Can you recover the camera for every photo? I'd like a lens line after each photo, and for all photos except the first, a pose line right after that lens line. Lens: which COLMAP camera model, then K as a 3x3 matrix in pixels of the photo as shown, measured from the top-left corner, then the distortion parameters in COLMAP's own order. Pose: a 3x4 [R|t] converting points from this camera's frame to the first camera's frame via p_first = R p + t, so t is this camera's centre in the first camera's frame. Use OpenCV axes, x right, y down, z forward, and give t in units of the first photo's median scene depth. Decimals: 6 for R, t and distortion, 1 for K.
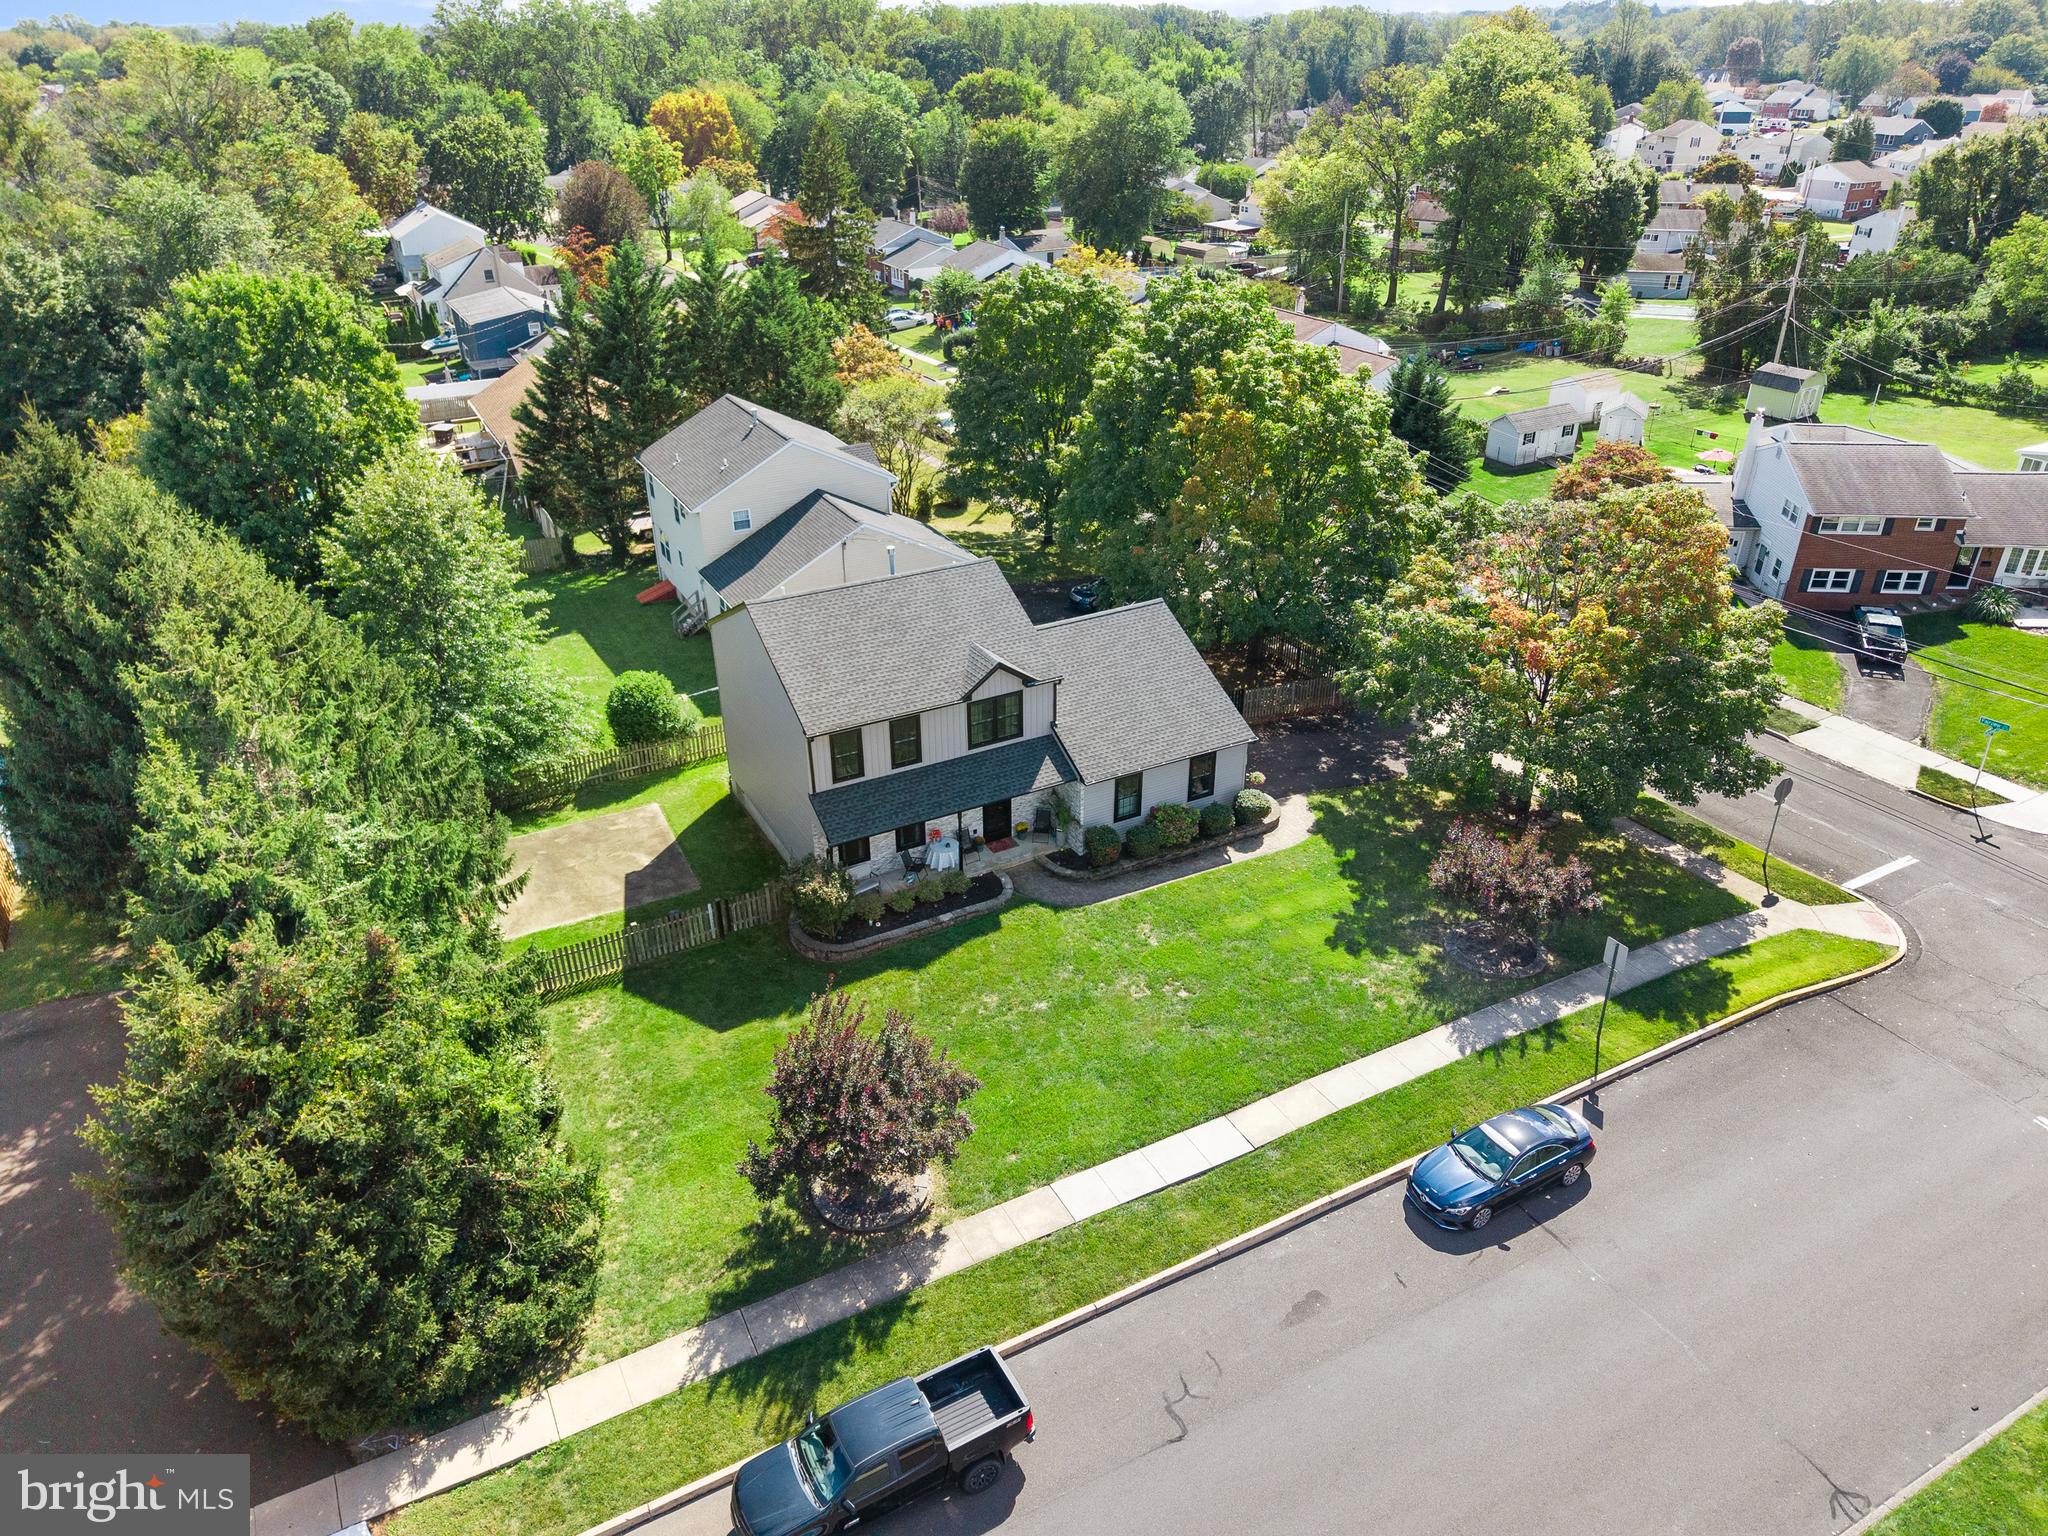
lens RADIAL K [[1373.5, 0, 1018.6], [0, 1373.5, 769.7], [0, 0, 1]] dist [0.007959, -0.000340]
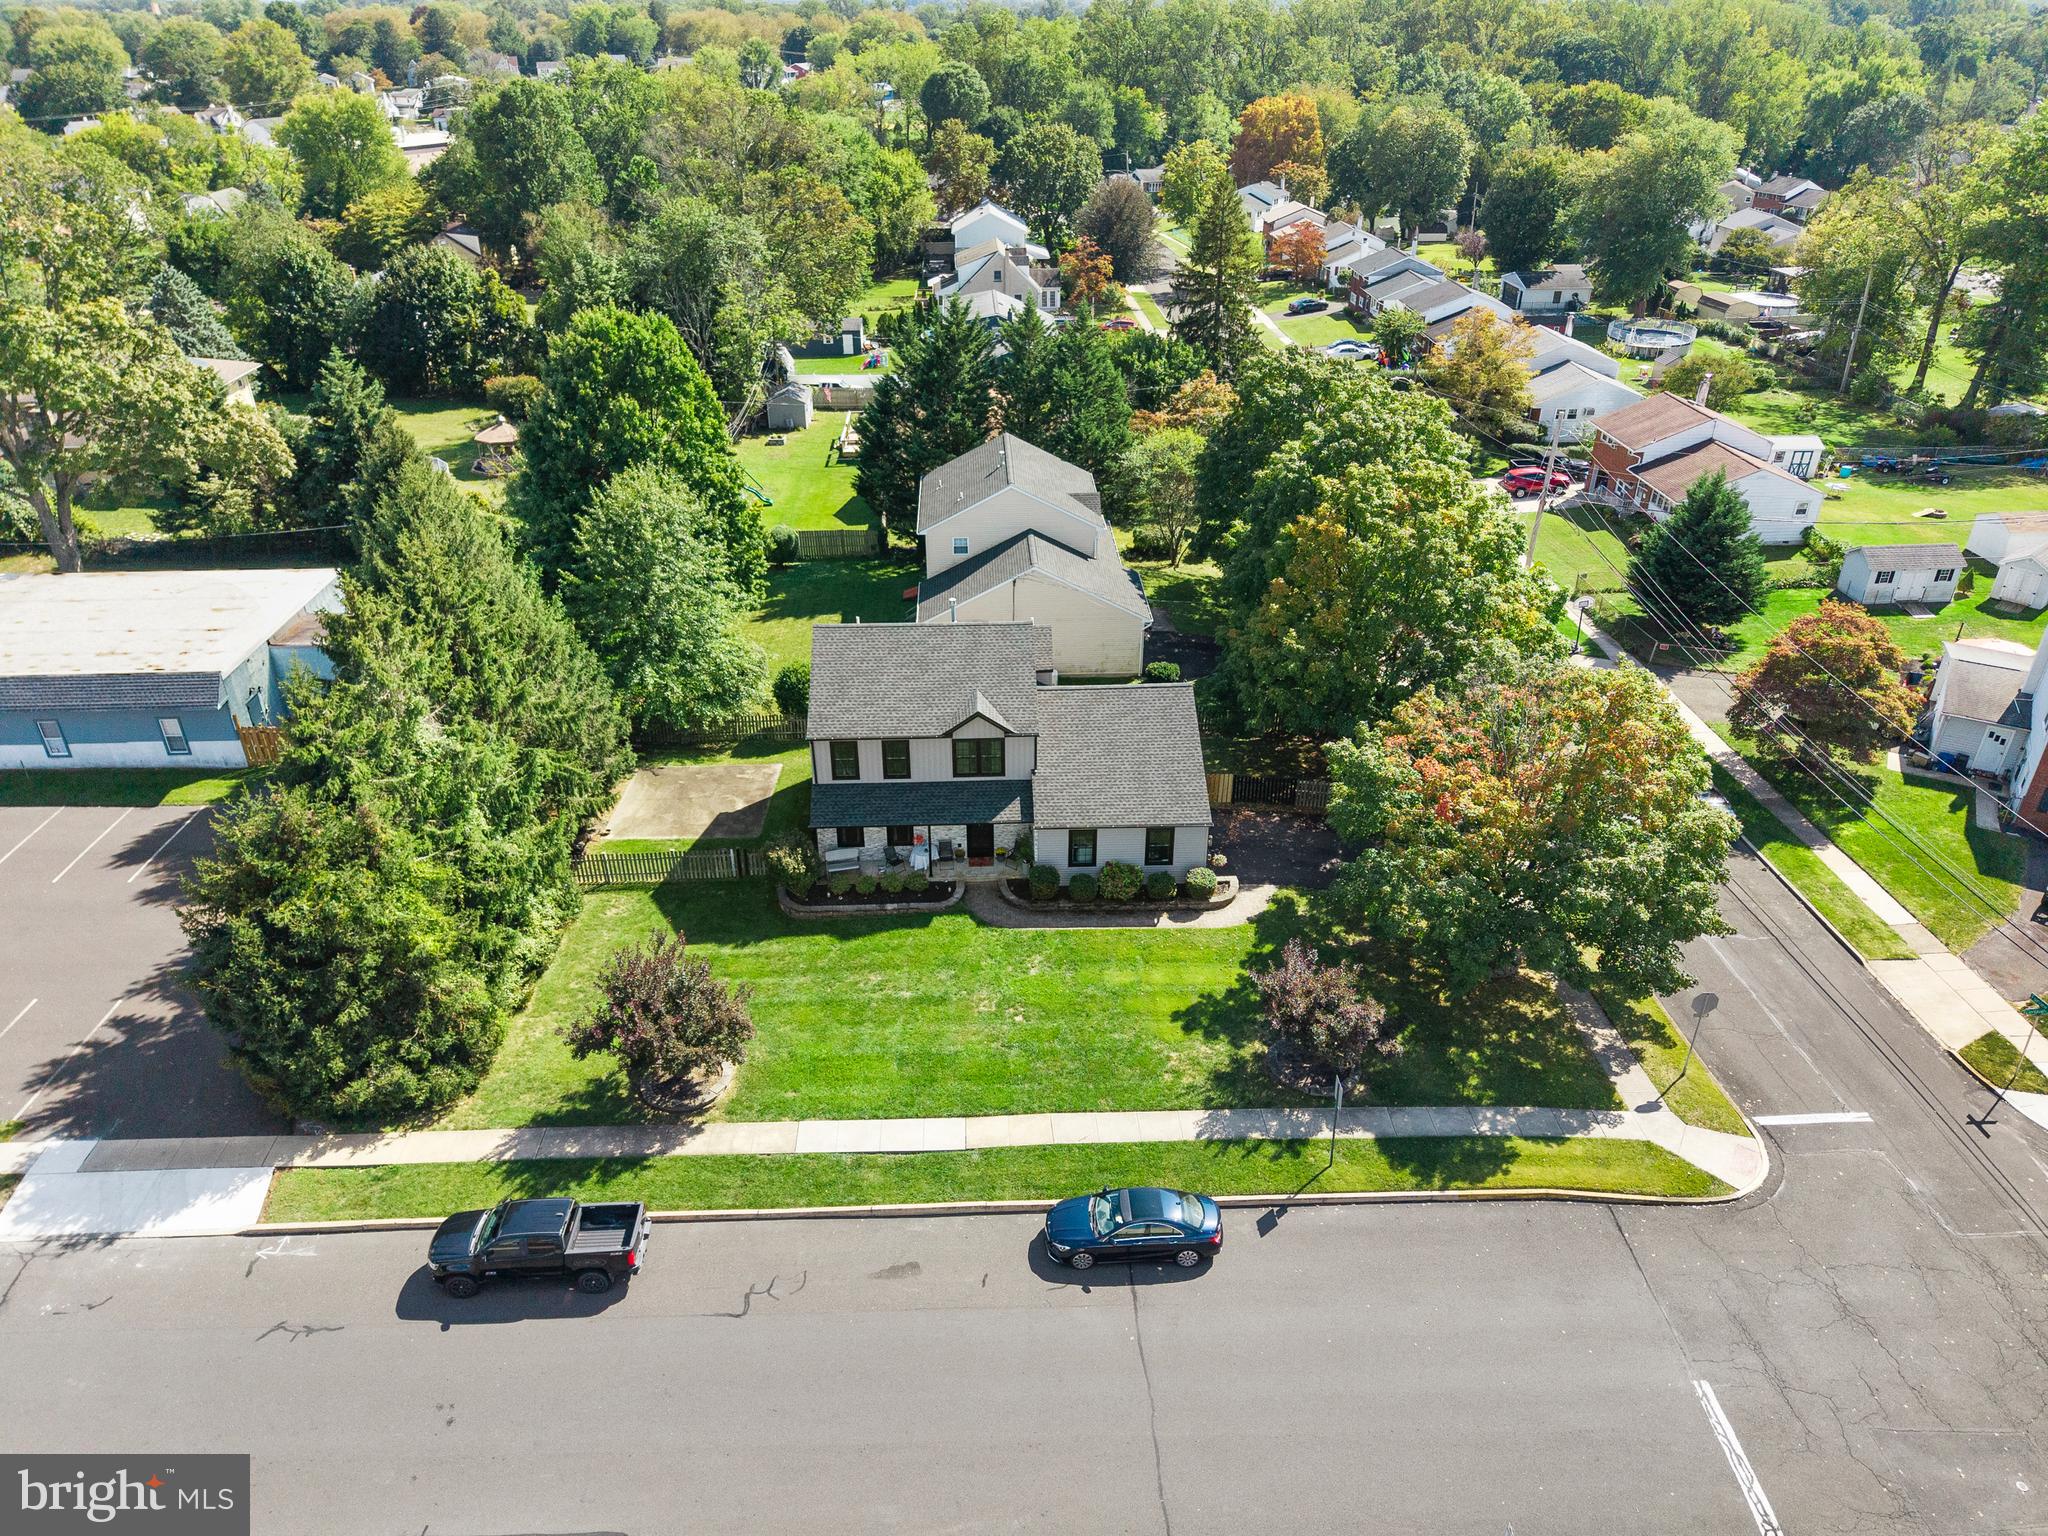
lens RADIAL K [[1373.5, 0, 1018.6], [0, 1373.5, 769.7], [0, 0, 1]] dist [0.007959, -0.000340]
pose [[0.898923, 0.218839, -0.379535, 0.461009], [-0.212323, 0.975385, 0.059521, -0.102805], [0.383218, 0.027079, 0.923261, -0.086430]]
